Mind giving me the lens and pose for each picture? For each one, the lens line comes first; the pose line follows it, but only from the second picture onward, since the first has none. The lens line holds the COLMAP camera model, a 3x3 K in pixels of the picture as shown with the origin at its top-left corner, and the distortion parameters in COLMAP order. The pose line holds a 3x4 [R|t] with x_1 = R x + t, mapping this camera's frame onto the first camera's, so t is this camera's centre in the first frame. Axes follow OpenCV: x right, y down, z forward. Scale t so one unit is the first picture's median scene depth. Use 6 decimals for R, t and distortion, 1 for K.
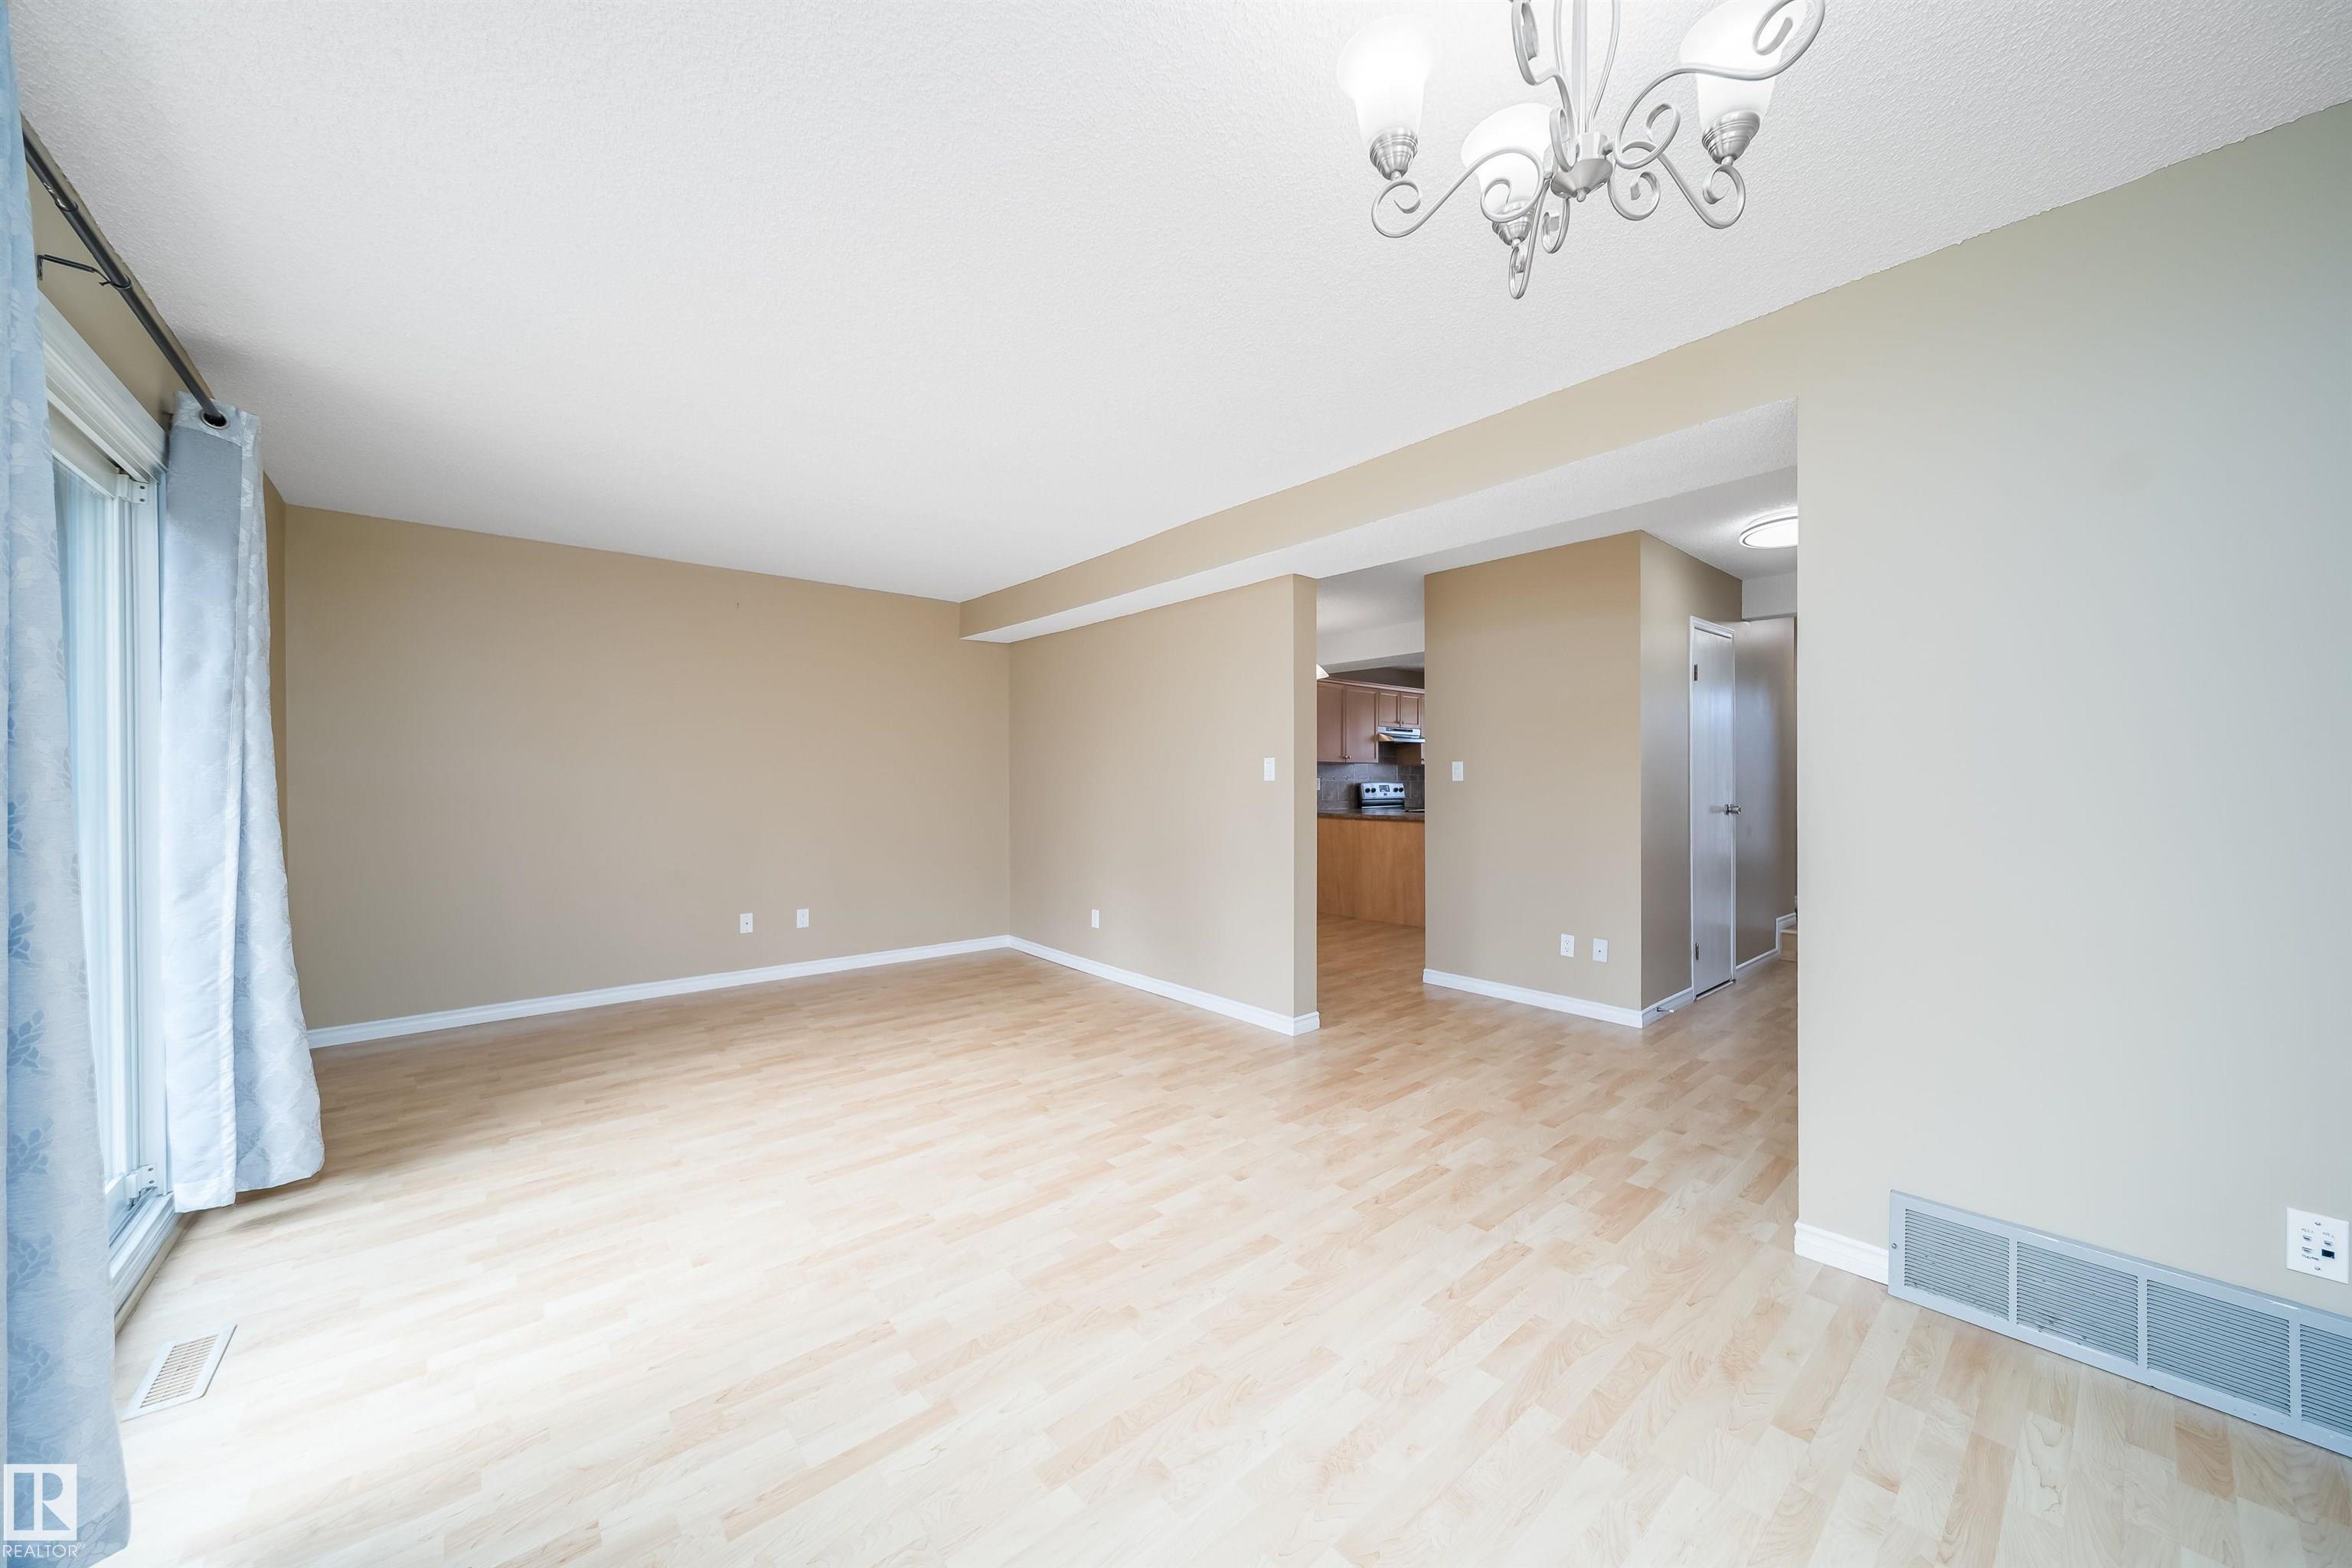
lens RADIAL K [[835.5, 0, 1184.5], [0, 835.5, 772.2], [0, 0, 1]] dist [-0.000450, -0.001063]
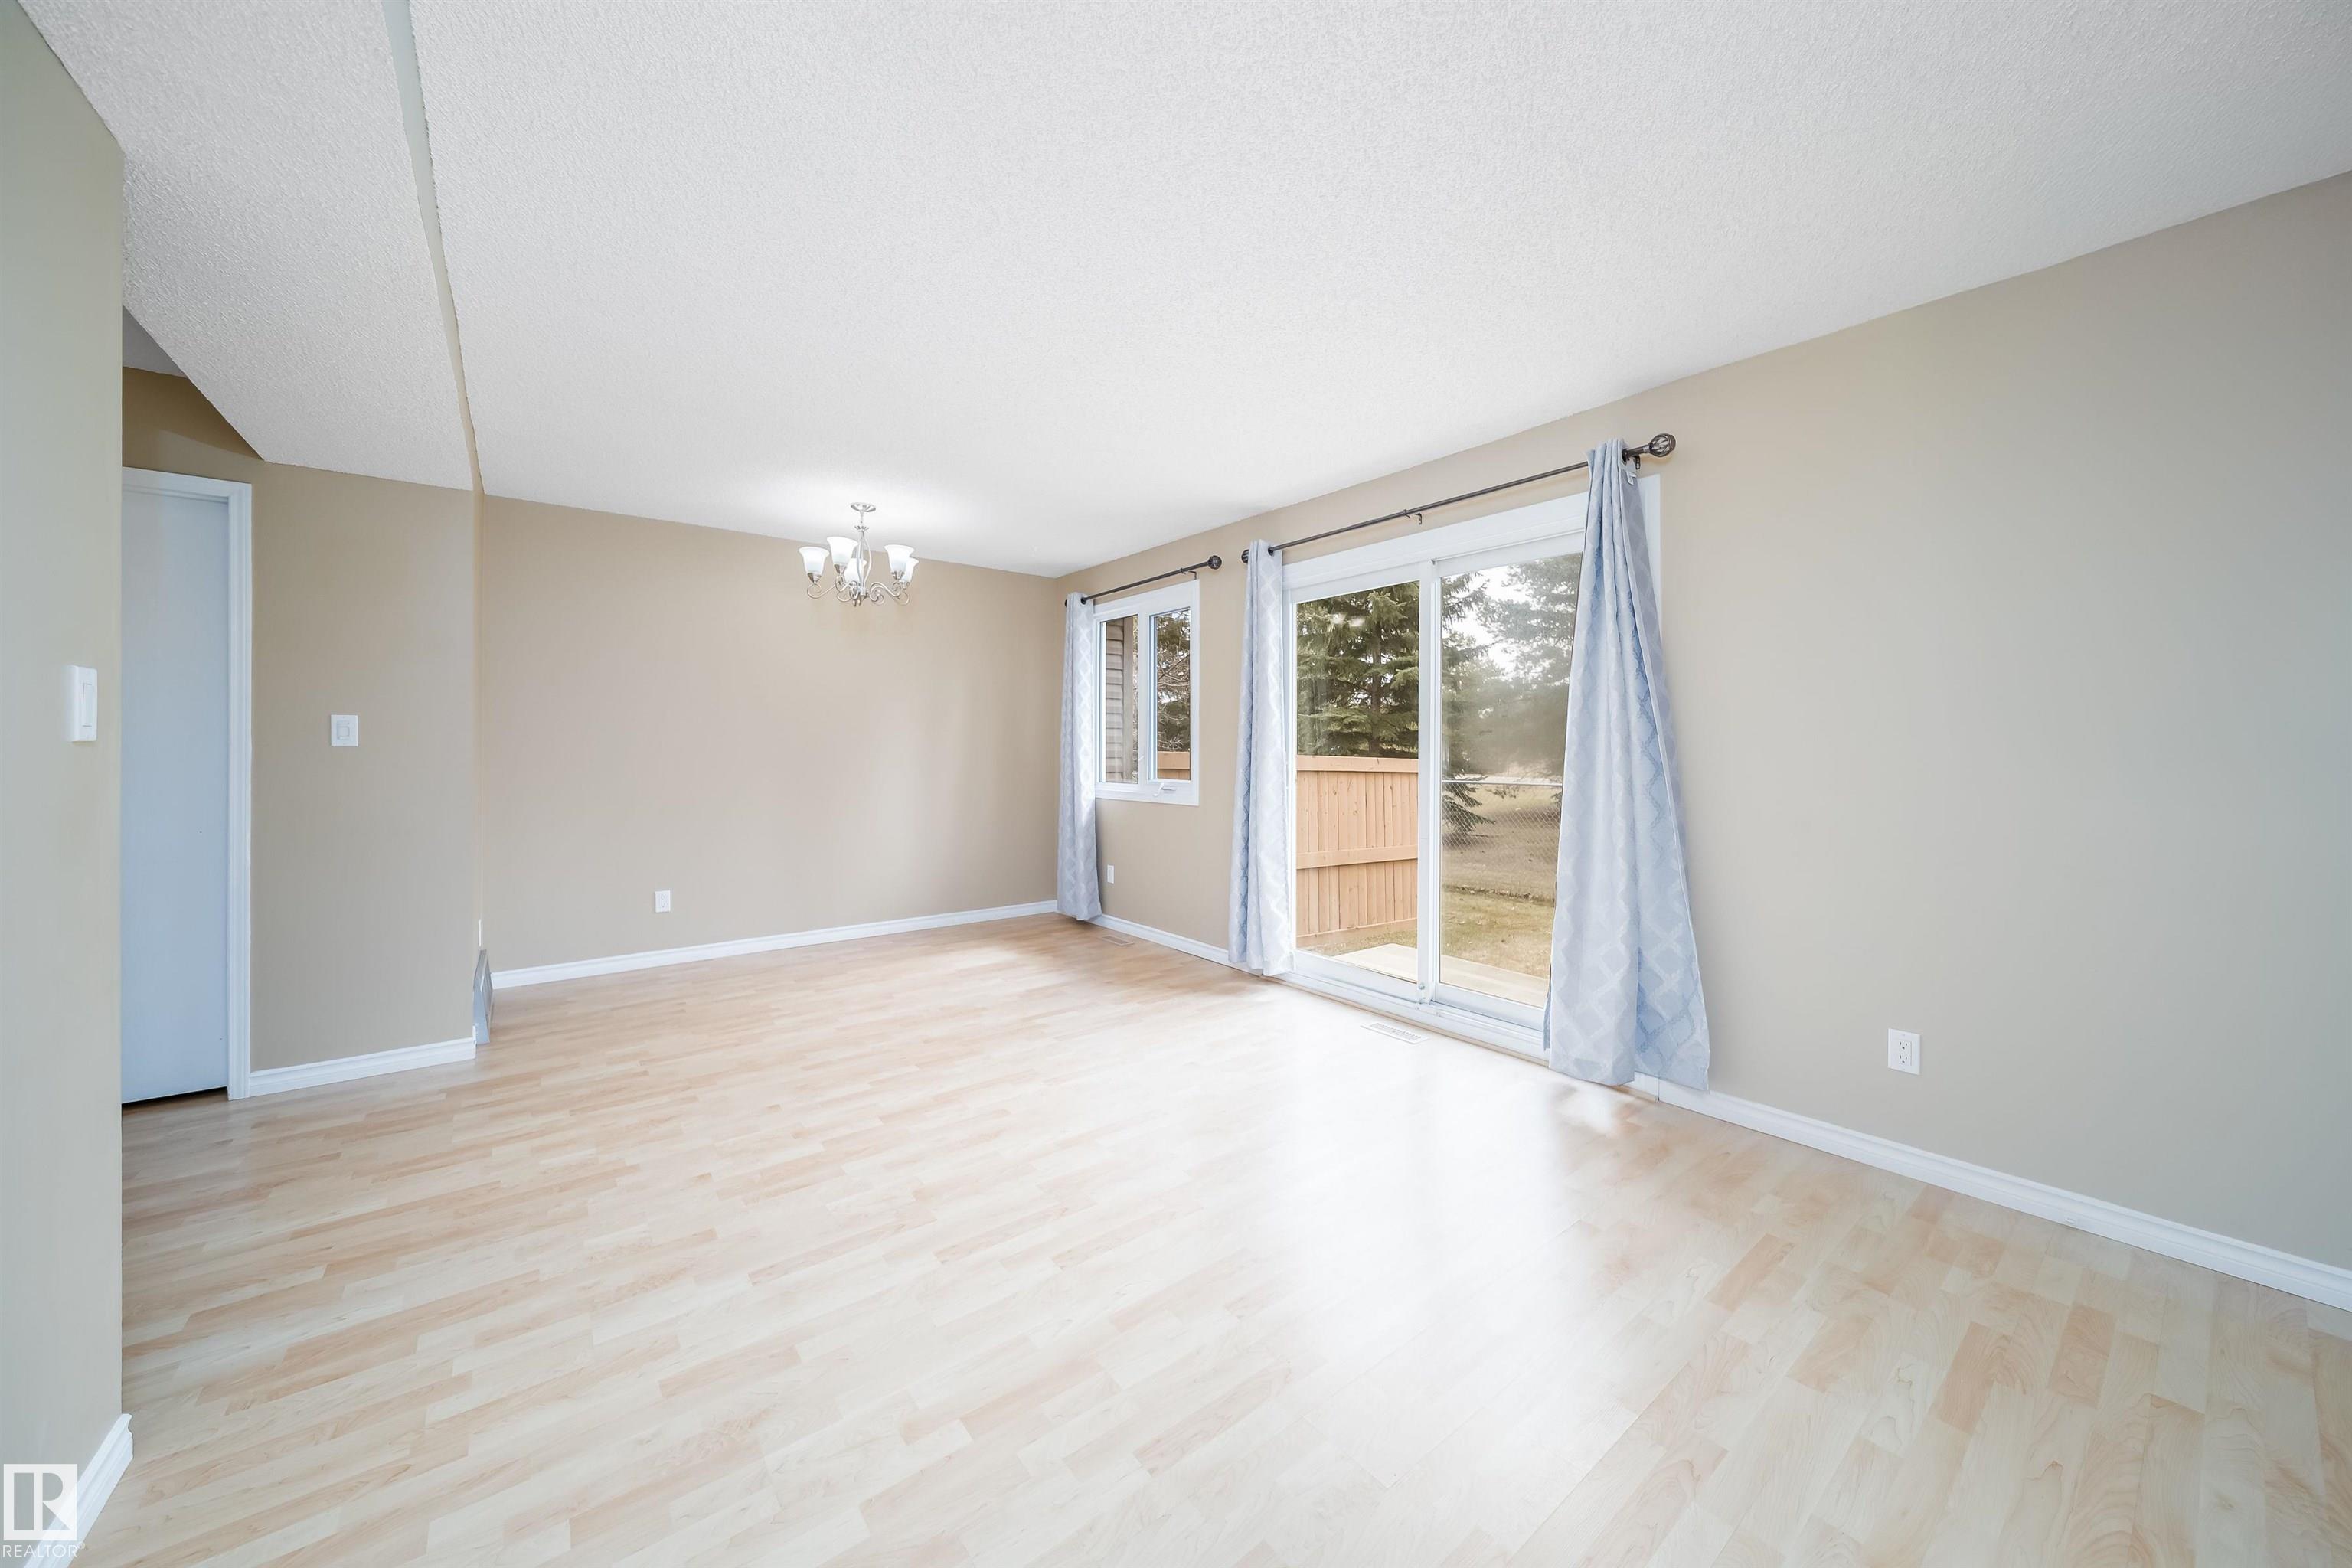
lens RADIAL K [[835.5, 0, 1200.9], [0, 835.5, 755.4], [0, 0, 1]] dist [-0.000450, -0.001063]
pose [[-0.999766, -0.000365, 0.021644, -0.404410], [-0.000408, 0.999998, -0.002020, 0.018896], [-0.021644, -0.002028, -0.999764, 1.623753]]
